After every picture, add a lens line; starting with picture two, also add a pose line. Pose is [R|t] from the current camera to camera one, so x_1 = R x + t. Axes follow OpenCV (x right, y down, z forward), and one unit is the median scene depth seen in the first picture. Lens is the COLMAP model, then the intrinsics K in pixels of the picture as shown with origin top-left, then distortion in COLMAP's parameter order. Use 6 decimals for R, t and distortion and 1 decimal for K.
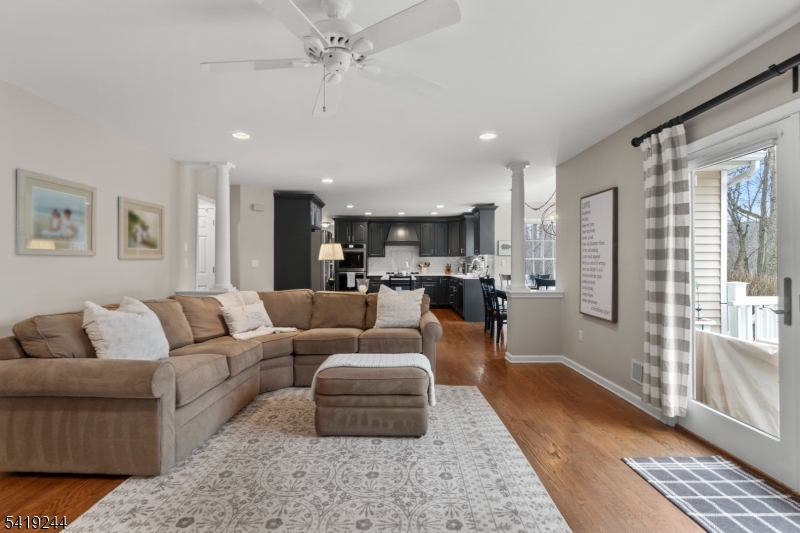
lens RADIAL K [[393.4, 0, 394.0], [0, 393.4, 263.0], [0, 0, 1]] dist [0.002360, -0.002470]
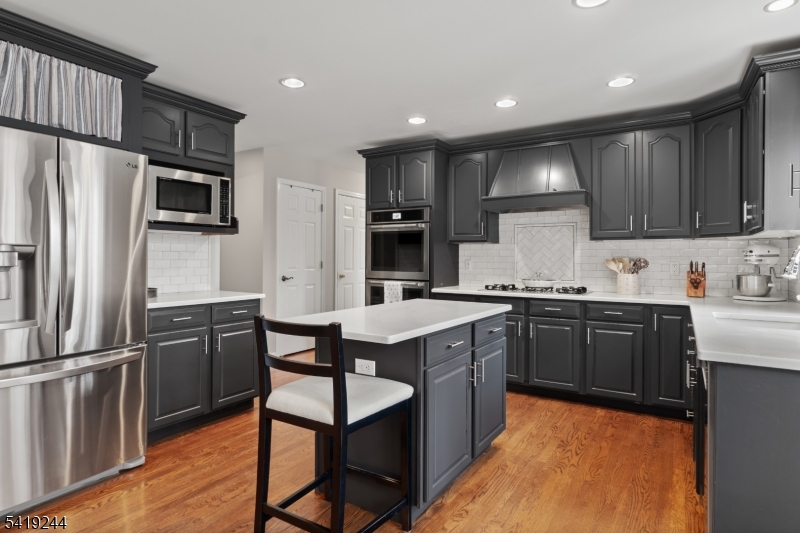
lens RADIAL K [[446.6, 0, 392.5], [0, 446.6, 260.9], [0, 0, 1]] dist [-0.001200, 0.002092]
pose [[0.841211, 0.008973, -0.540632, 0.324747], [-0.007063, 0.999959, 0.005606, 0.000931], [0.540661, -0.000897, 0.841240, 1.519974]]
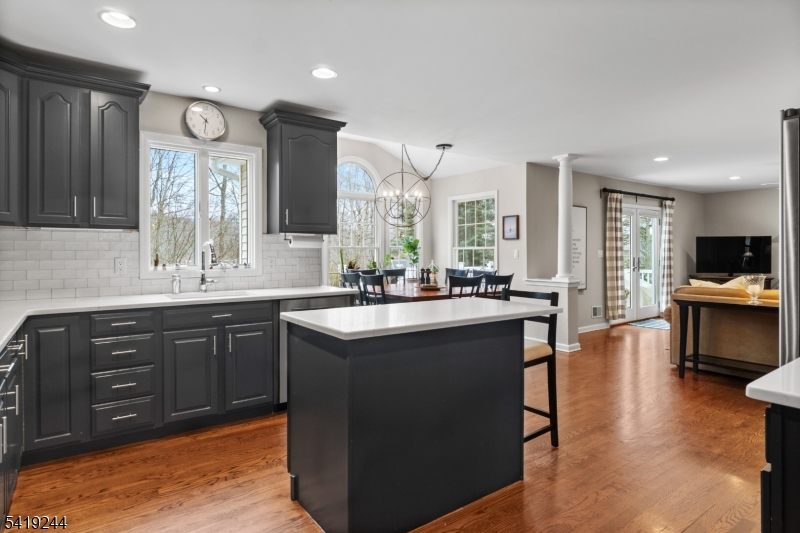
lens RADIAL K [[446.6, 0, 397.3], [0, 446.6, 253.6], [0, 0, 1]] dist [-0.001200, 0.002092]
pose [[-0.590012, -0.002499, 0.807391, -0.422477], [0.000459, 0.999994, 0.003431, -0.003681], [-0.807395, 0.002395, -0.590007, 2.405764]]
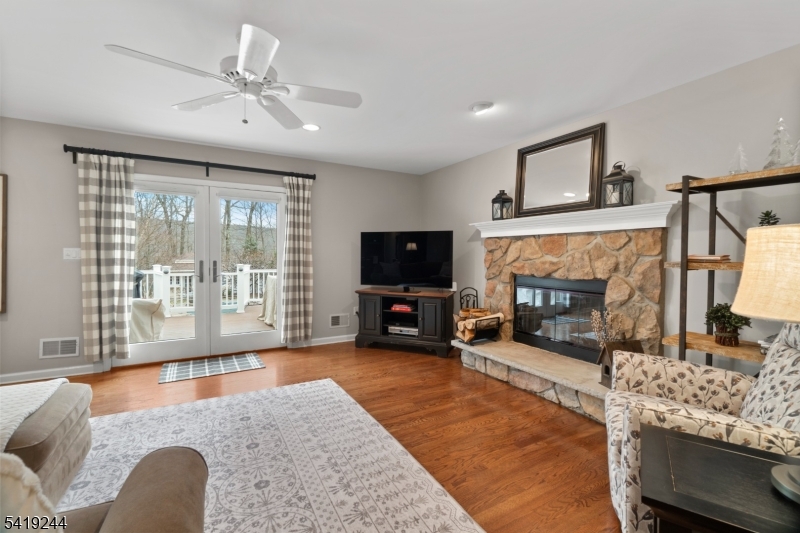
lens RADIAL K [[349.7, 0, 396.8], [0, 349.7, 264.0], [0, 0, 1]] dist [-0.000235, -0.000567]
pose [[-0.498408, -0.026802, 0.866528, -0.599878], [-0.009871, 0.999633, 0.025241, -0.001313], [-0.866886, 0.004026, -0.498489, 0.514746]]
